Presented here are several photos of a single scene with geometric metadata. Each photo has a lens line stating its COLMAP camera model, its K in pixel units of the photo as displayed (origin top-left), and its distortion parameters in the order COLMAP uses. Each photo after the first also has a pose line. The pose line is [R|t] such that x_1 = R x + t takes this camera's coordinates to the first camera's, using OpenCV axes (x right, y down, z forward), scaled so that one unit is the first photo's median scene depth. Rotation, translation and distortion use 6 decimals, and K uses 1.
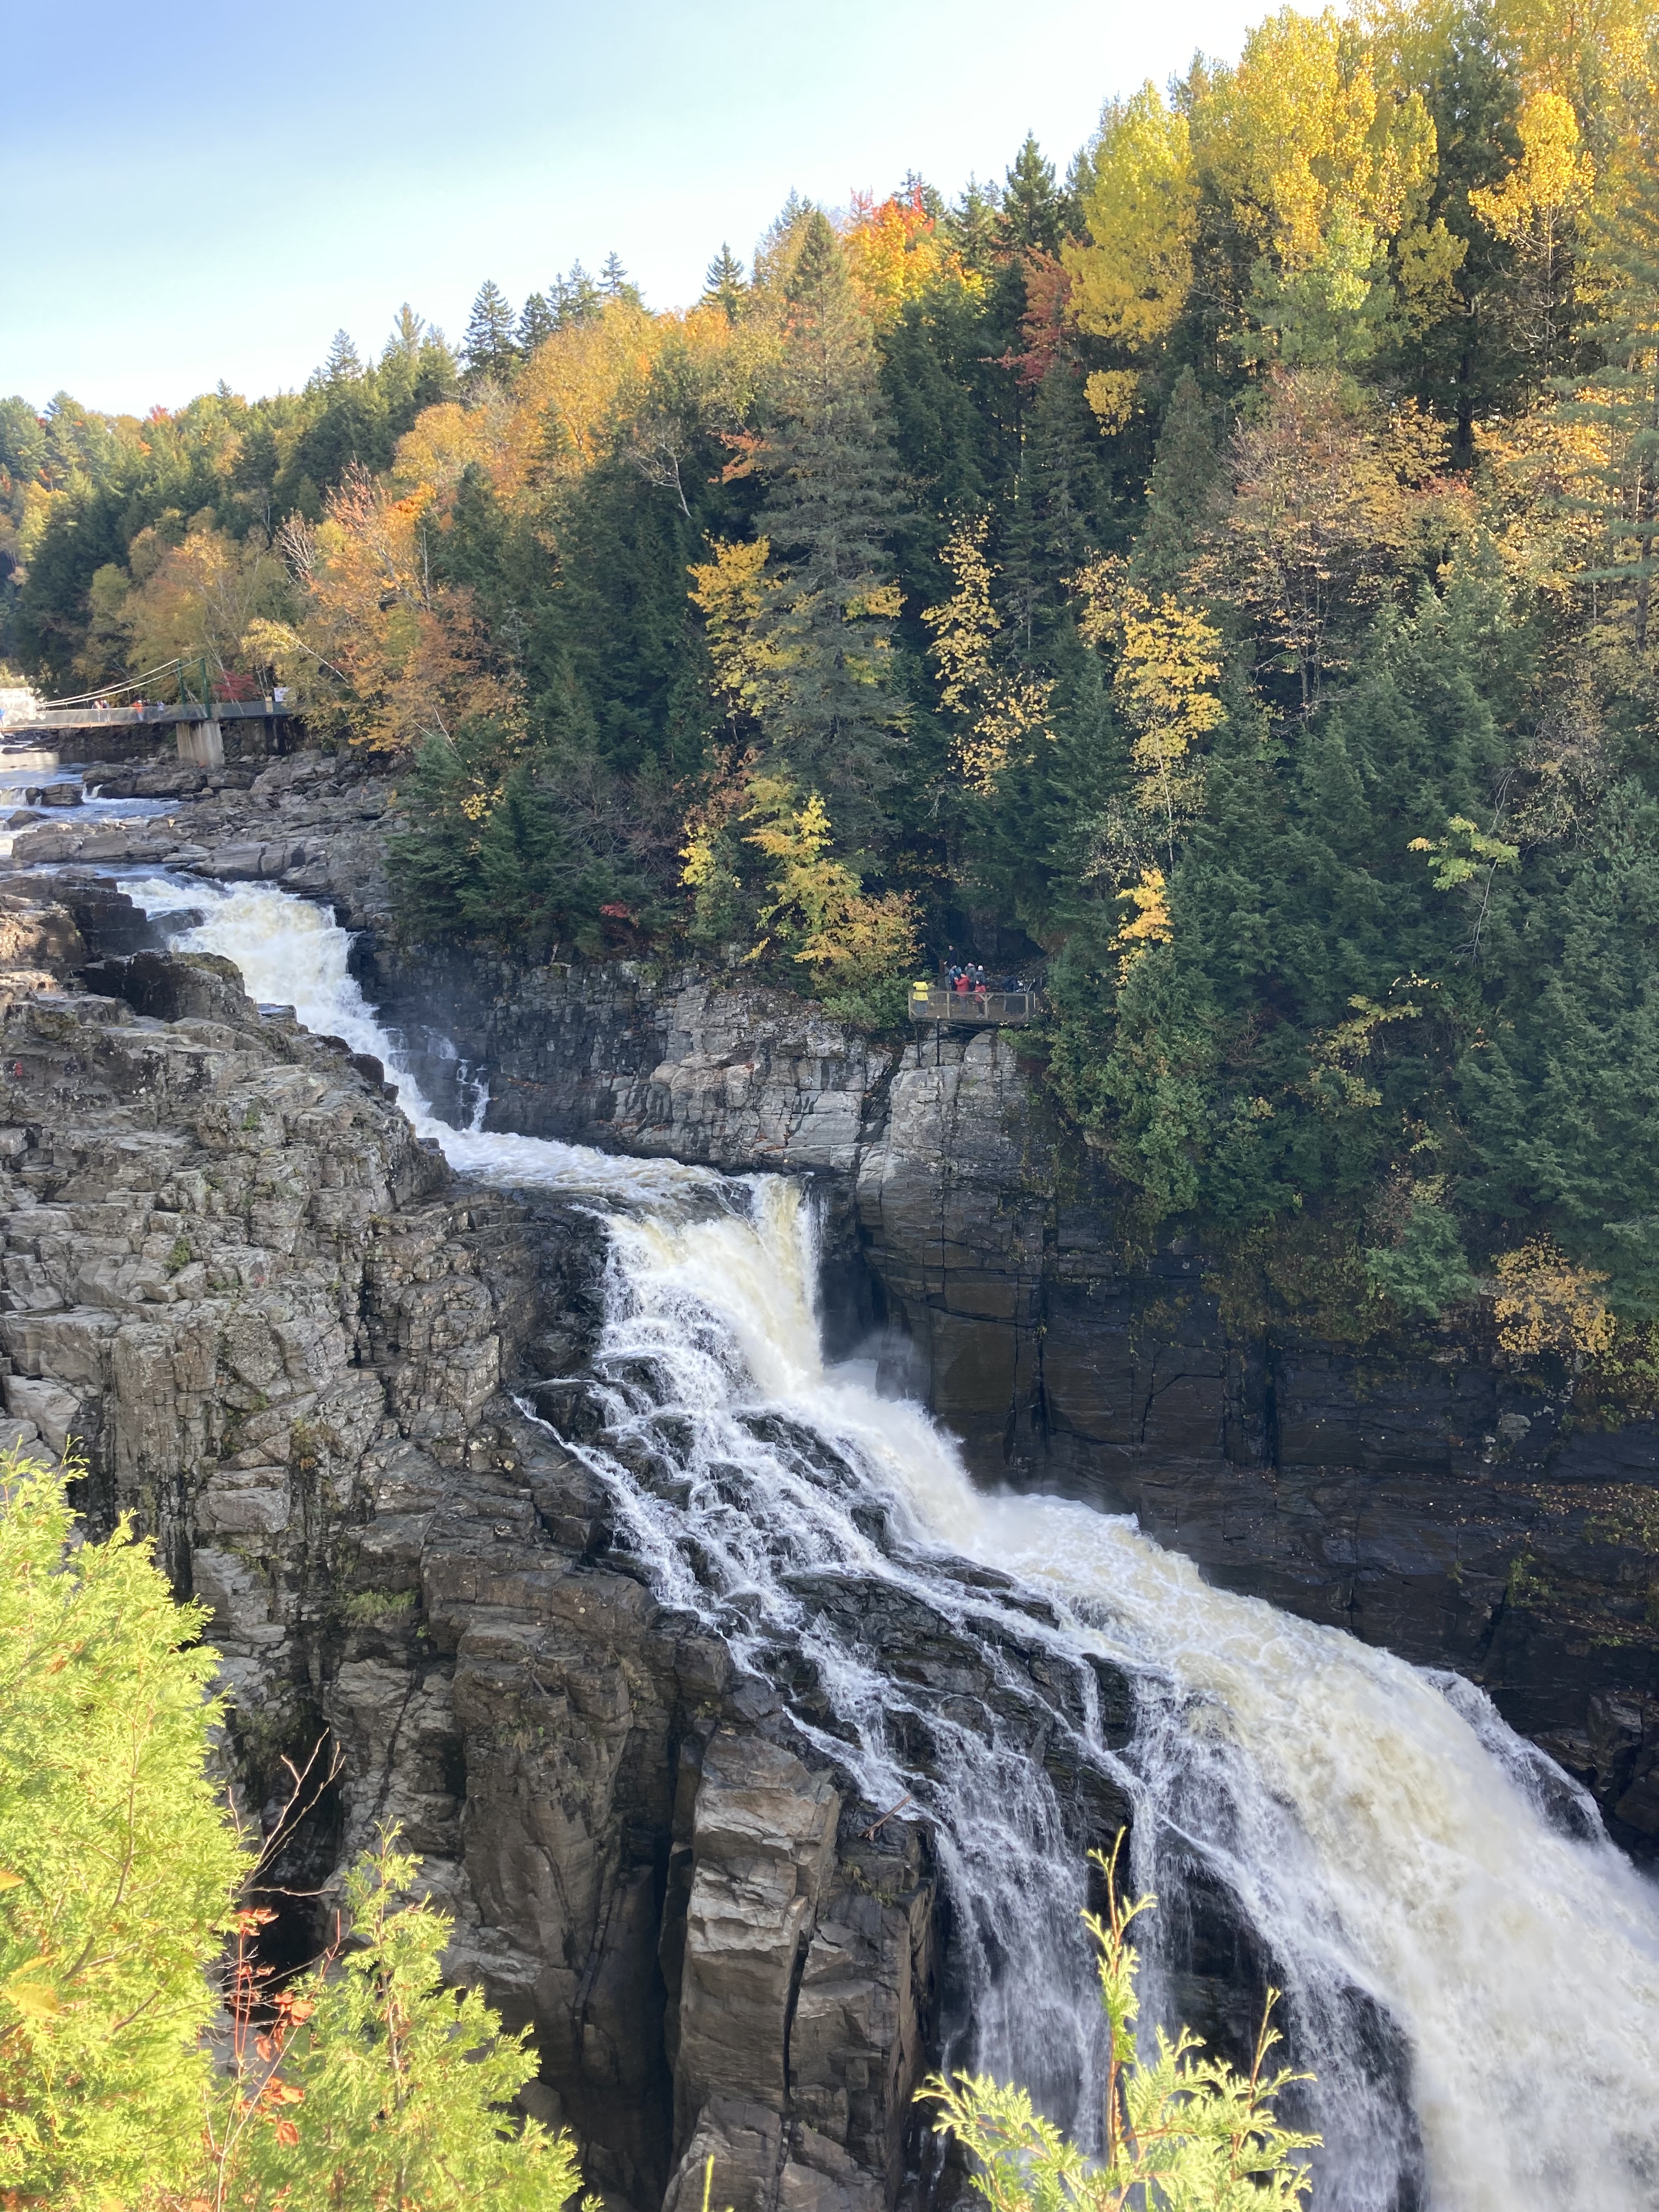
lens RADIAL K [[1793.0, 0, 851.4], [0, 1793.0, 1087.4], [0, 0, 1]] dist [0.023521, -0.025883]
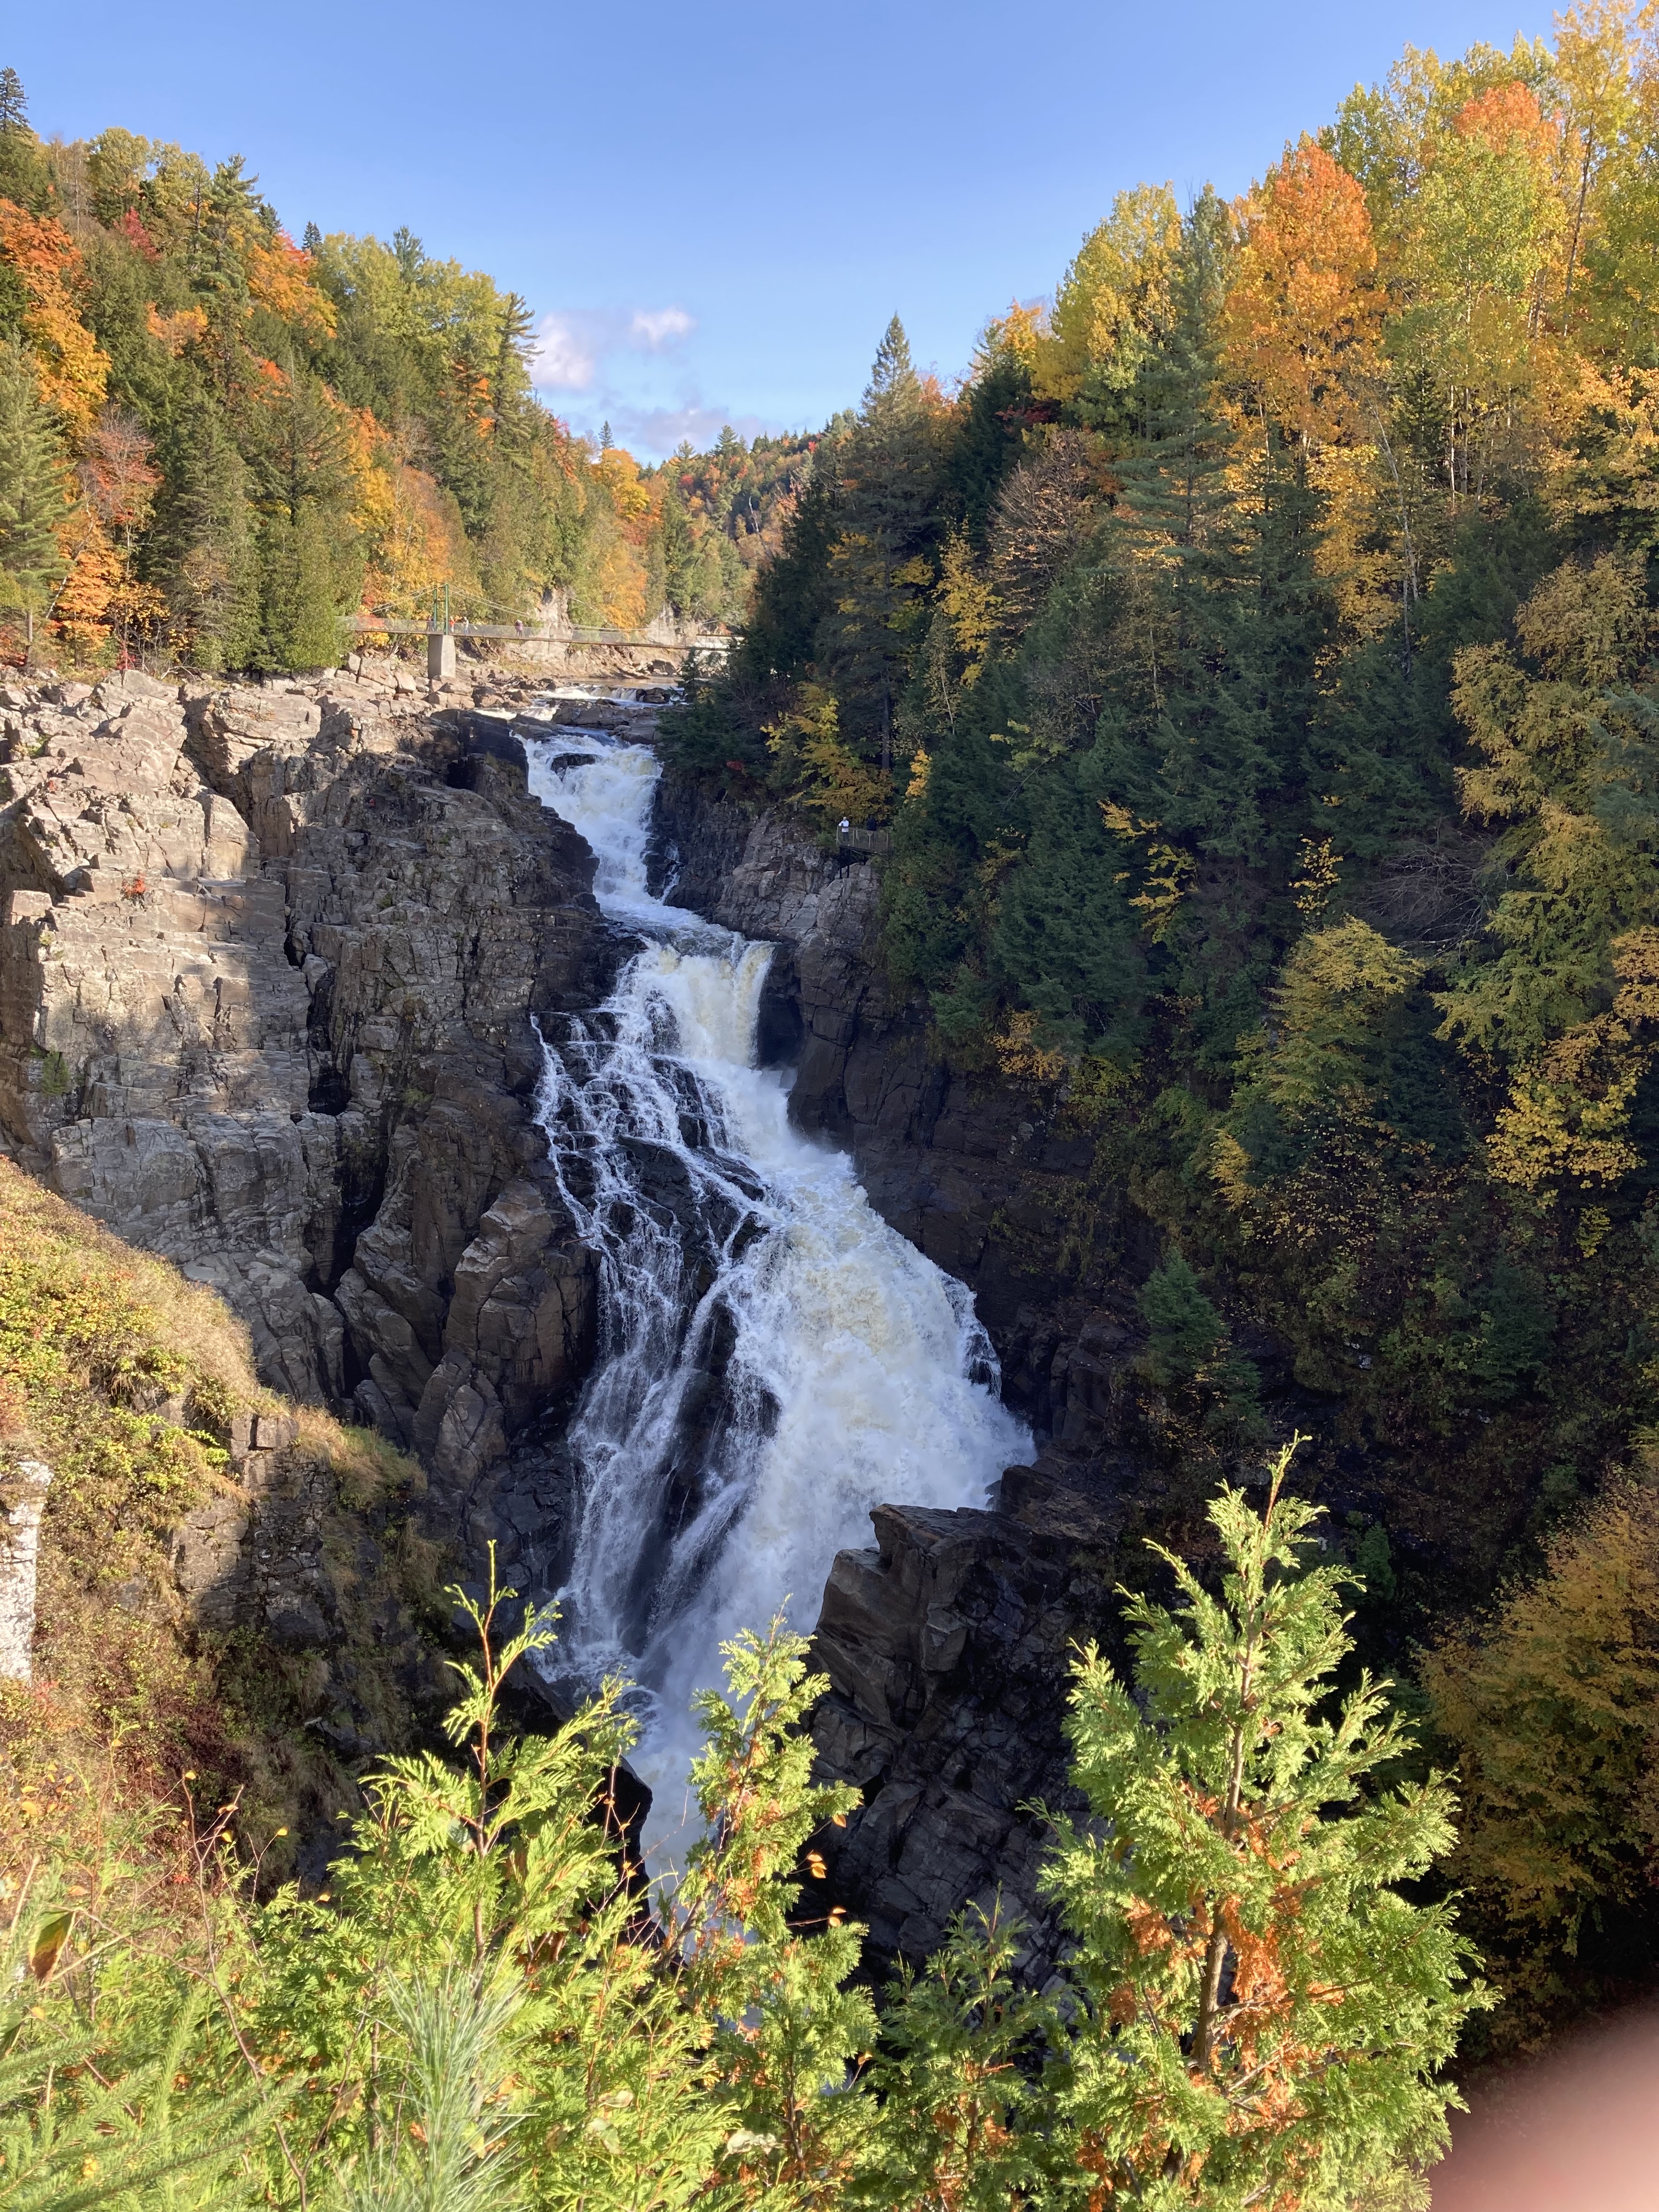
lens RADIAL K [[1793.0, 0, 852.4], [0, 1793.0, 1085.4], [0, 0, 1]] dist [0.023521, -0.025883]
pose [[0.874417, 0.186166, -0.448037, 0.876742], [-0.186702, 0.981456, 0.043430, 0.107766], [0.447814, 0.045674, 0.892959, -0.401401]]
